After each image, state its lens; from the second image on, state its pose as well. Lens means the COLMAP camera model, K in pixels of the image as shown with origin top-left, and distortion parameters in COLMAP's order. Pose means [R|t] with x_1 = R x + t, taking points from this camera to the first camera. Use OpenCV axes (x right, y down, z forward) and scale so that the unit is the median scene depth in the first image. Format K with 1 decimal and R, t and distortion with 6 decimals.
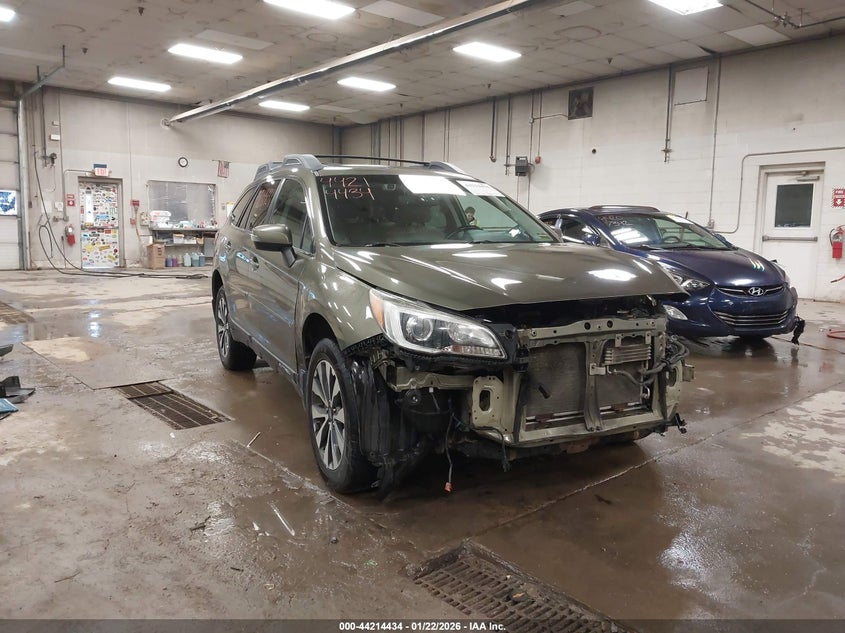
lens RADIAL K [[650.6, 0, 420.1], [0, 650.6, 305.5], [0, 0, 1]] dist [0.004312, 0.003593]
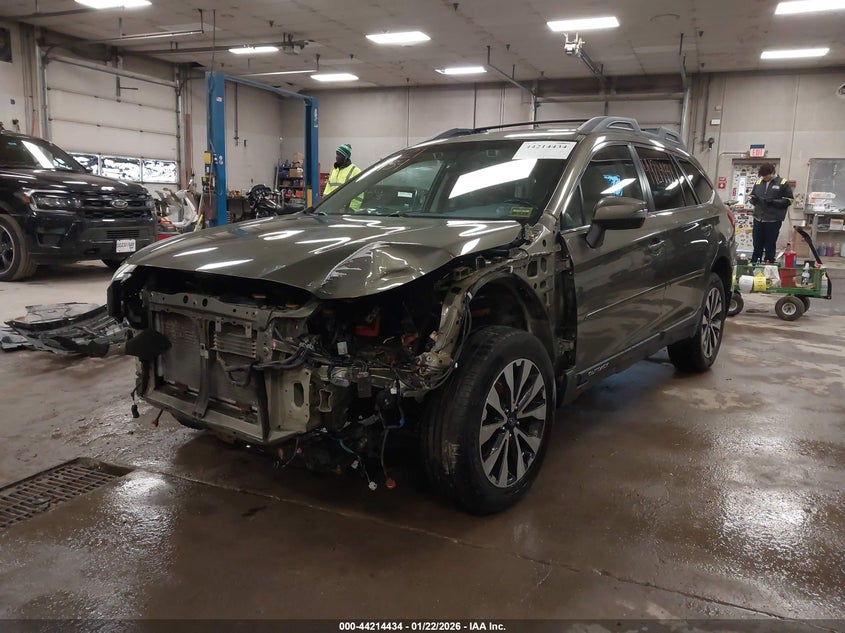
lens RADIAL K [[650.6, 0, 420.1], [0, 650.6, 305.5], [0, 0, 1]] dist [0.004312, 0.003593]
pose [[0.447055, 0.141053, -0.883315, 0.183777], [-0.121196, 0.987934, 0.096421, -0.013478], [0.886258, 0.063949, 0.458756, 0.129873]]
